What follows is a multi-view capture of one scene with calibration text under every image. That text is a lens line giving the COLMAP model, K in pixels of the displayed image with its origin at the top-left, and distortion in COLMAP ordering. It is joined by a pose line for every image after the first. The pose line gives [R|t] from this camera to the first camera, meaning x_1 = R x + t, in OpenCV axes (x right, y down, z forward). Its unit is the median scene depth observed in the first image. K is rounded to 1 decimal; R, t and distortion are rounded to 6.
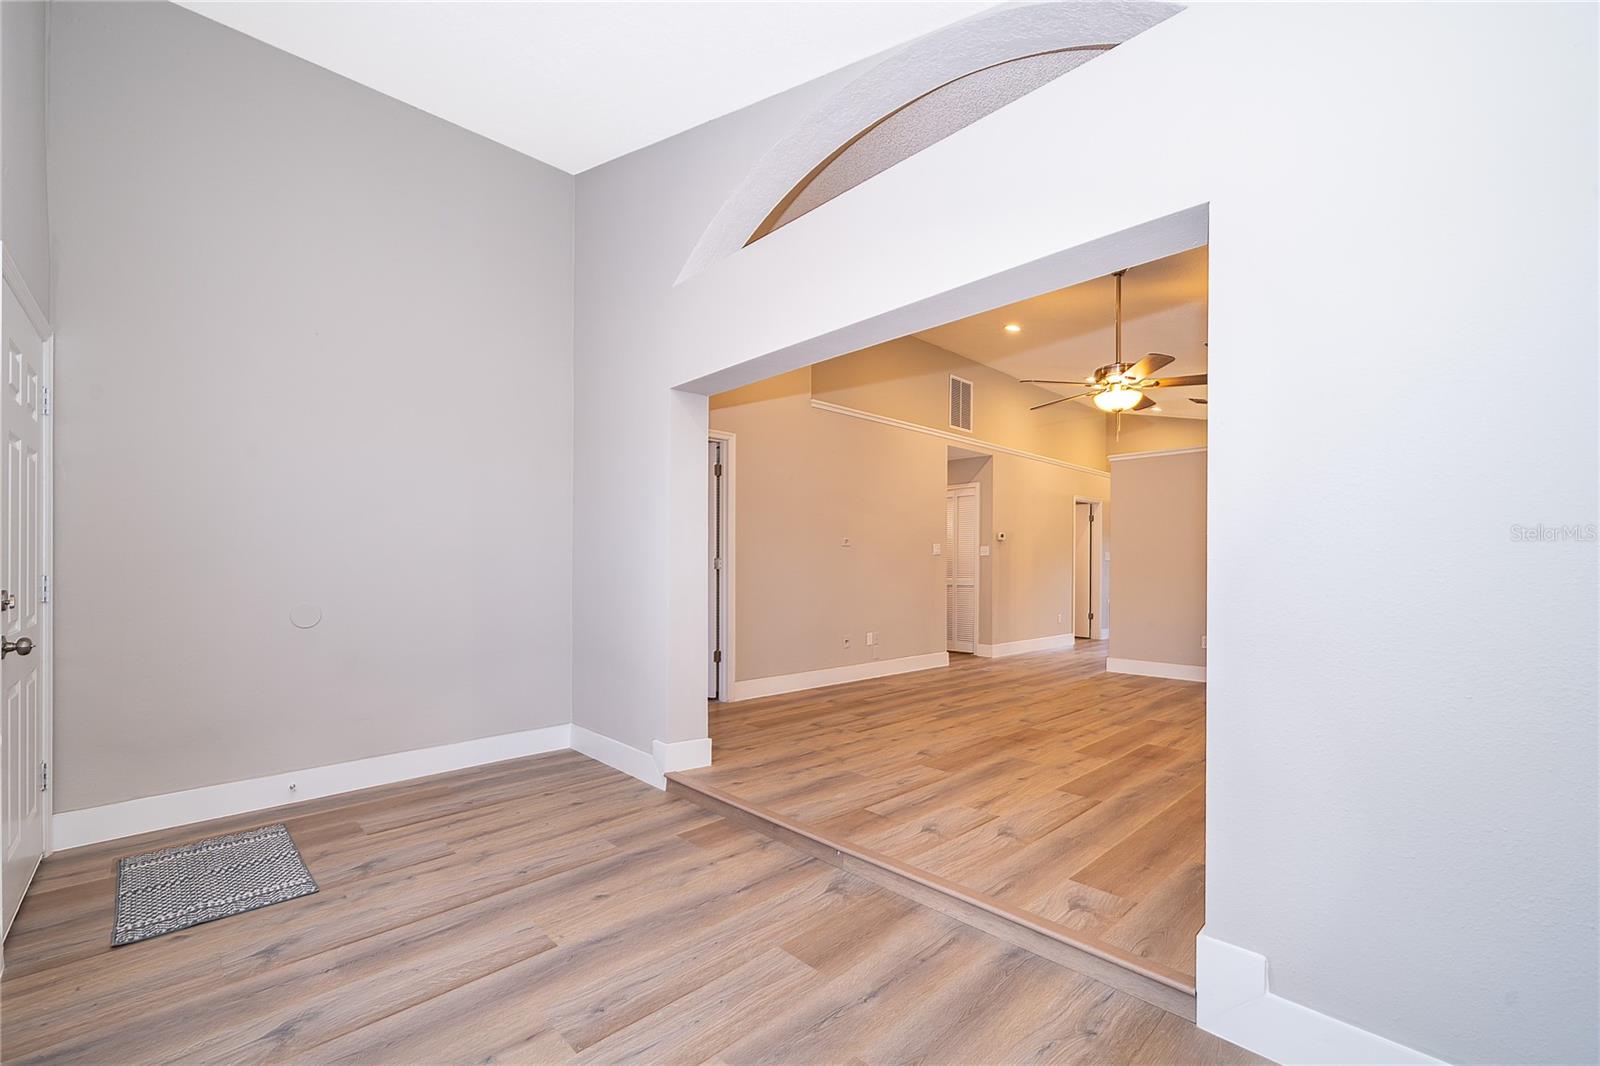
lens RADIAL K [[657.7, 0, 799.0], [0, 657.7, 576.5], [0, 0, 1]] dist [0.005625, -0.000025]
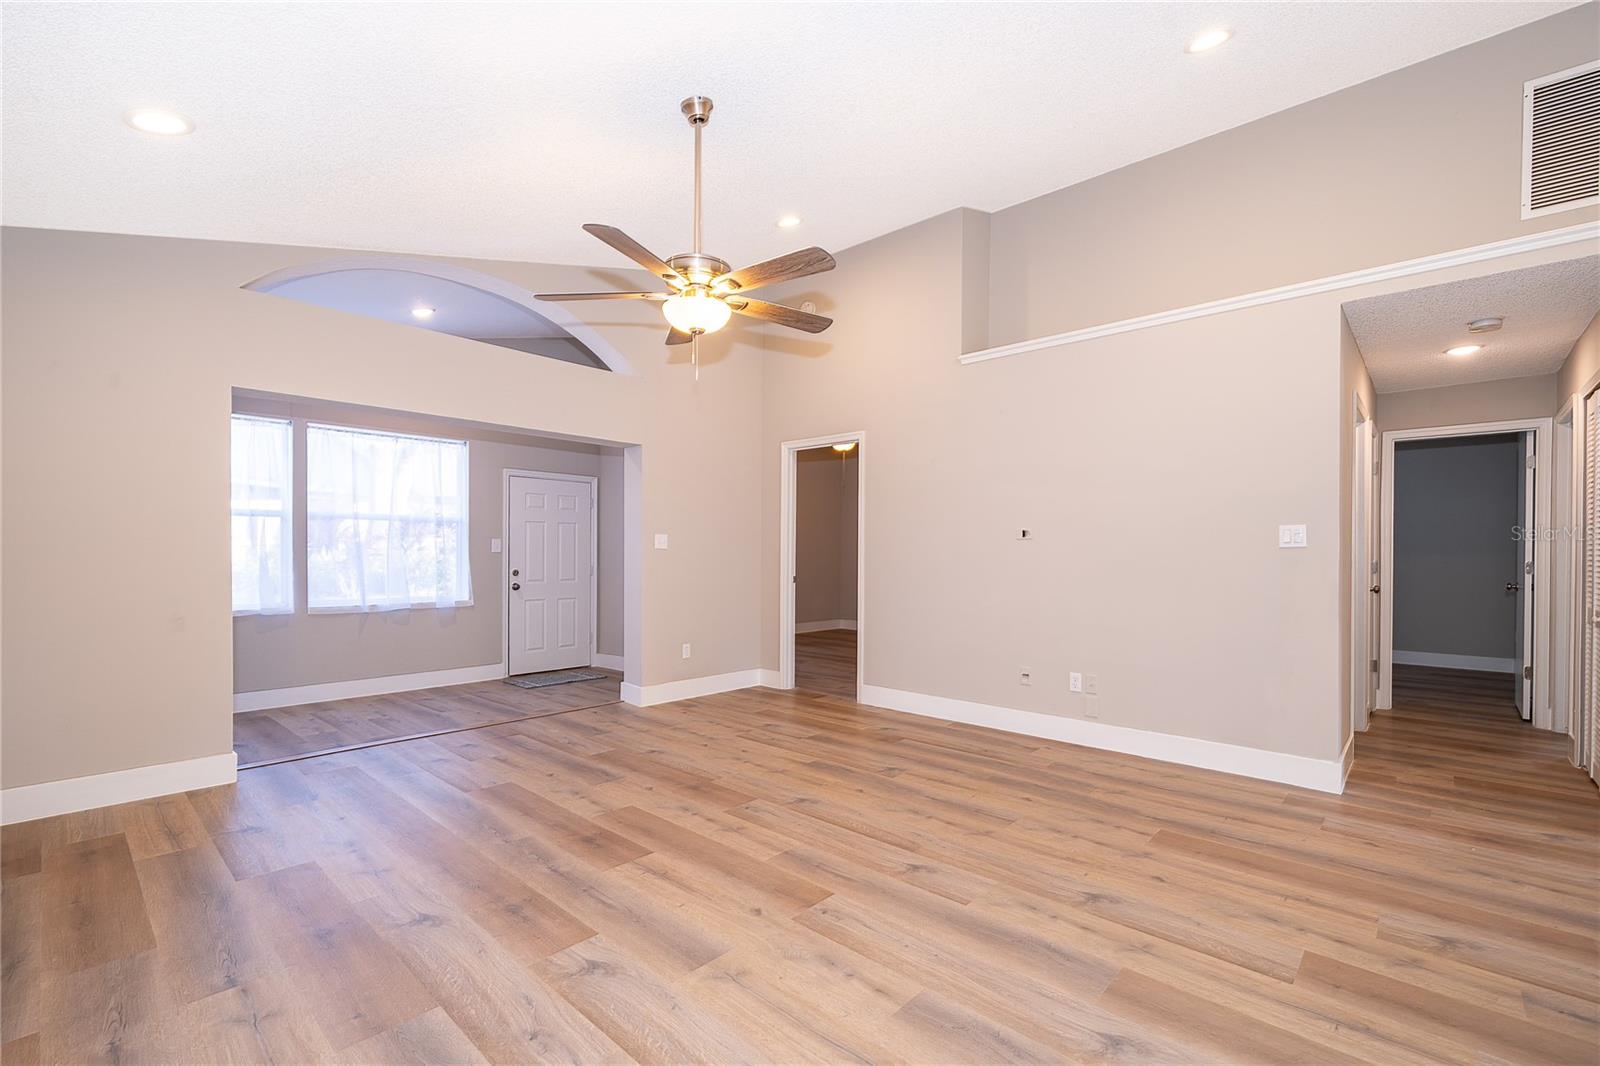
lens RADIAL K [[688.3, 0, 803.0], [0, 688.3, 560.6], [0, 0, 1]] dist [0.000490, 0.000360]
pose [[0.081565, 0.005701, -0.996652, 1.576583], [-0.019590, 0.999800, 0.004116, -0.043865], [0.996475, 0.019189, 0.081661, 1.418547]]
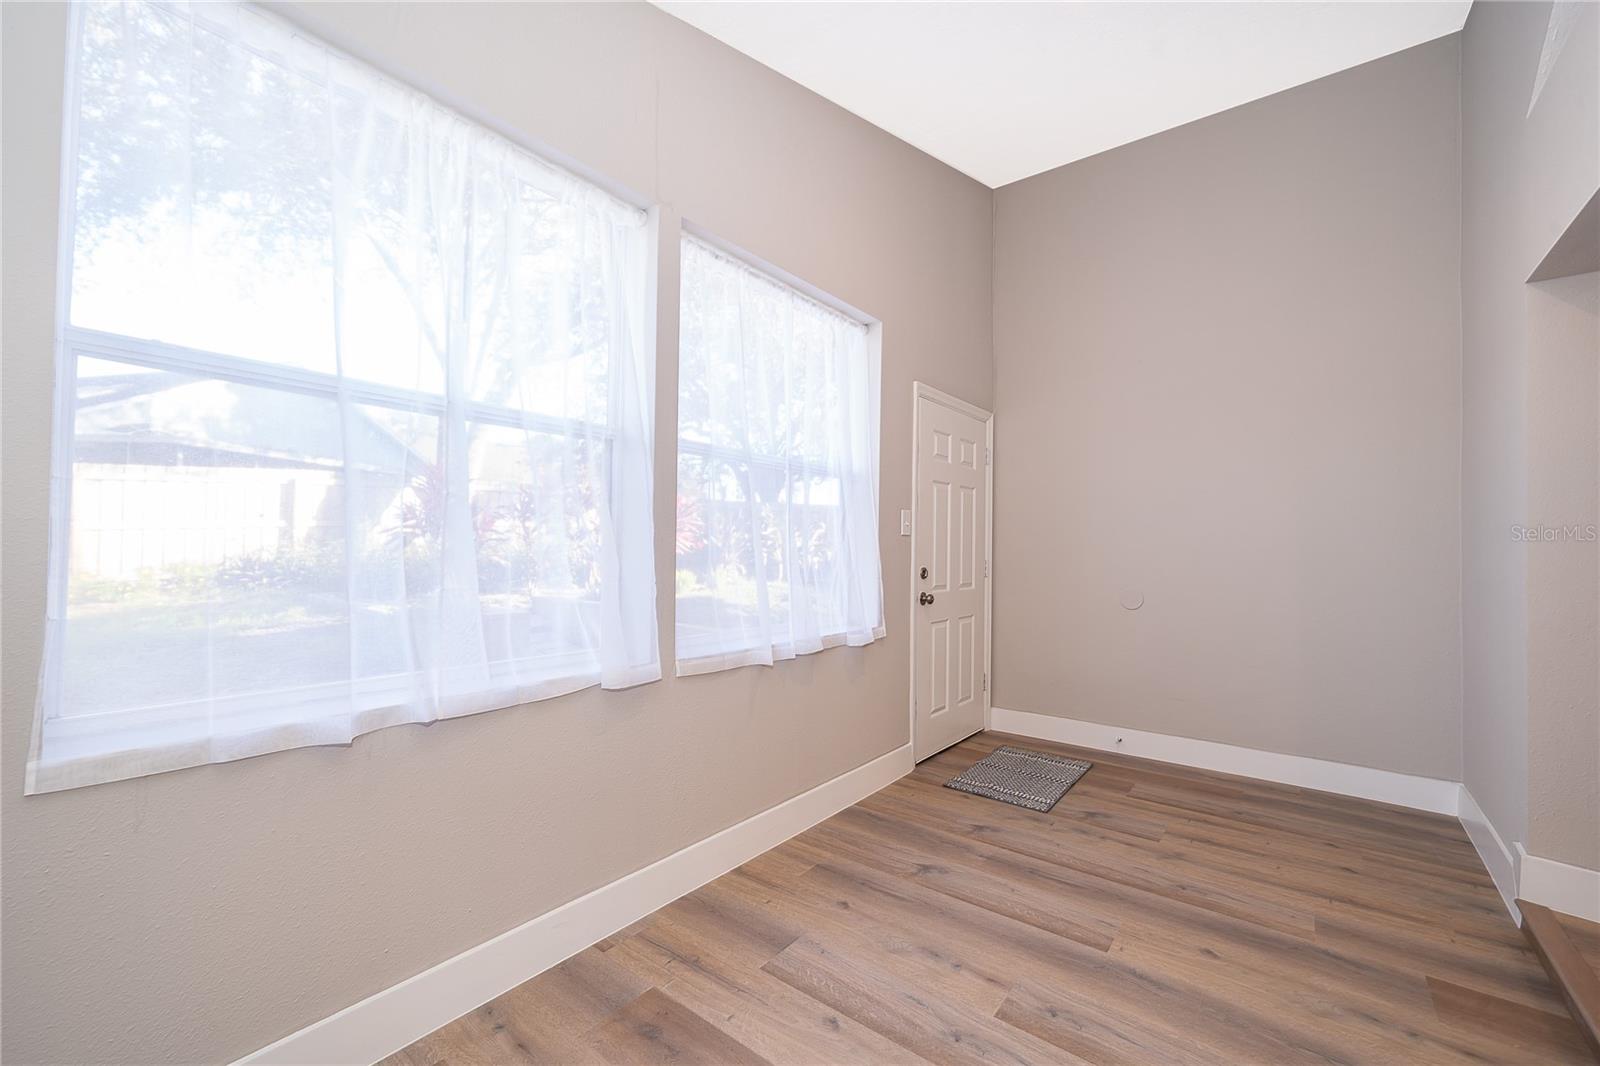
lens RADIAL K [[737.1, 0, 917.9], [0, 737.1, 527.2], [0, 0, 1]] dist [0.001786, 0.000239]
pose [[0.163432, -0.025724, -0.986219, 0.478643], [-0.030504, 0.999050, -0.031114, -0.015527], [0.986083, 0.035169, 0.162492, 0.373752]]
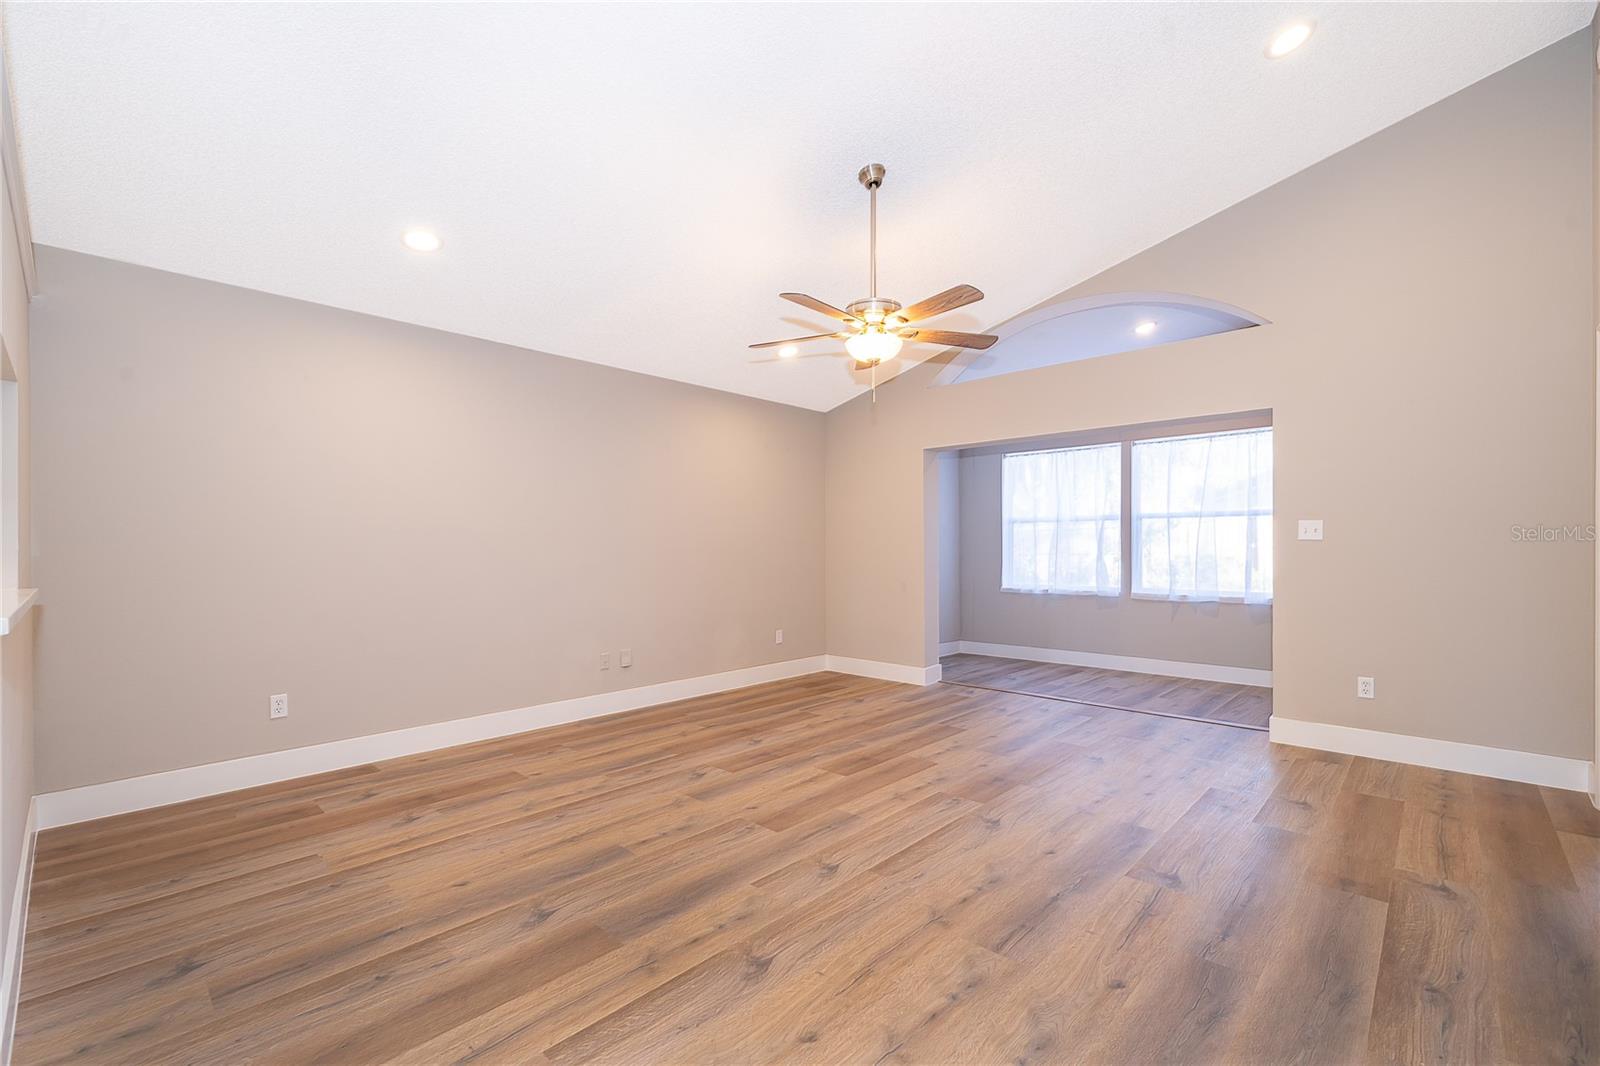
lens RADIAL K [[688.3, 0, 803.0], [0, 688.3, 560.6], [0, 0, 1]] dist [0.000490, 0.000360]
pose [[-0.997564, 0.001157, -0.069742, 0.844463], [-0.000940, 0.999549, 0.030019, -0.056605], [0.069746, 0.030011, -0.997113, 2.425937]]
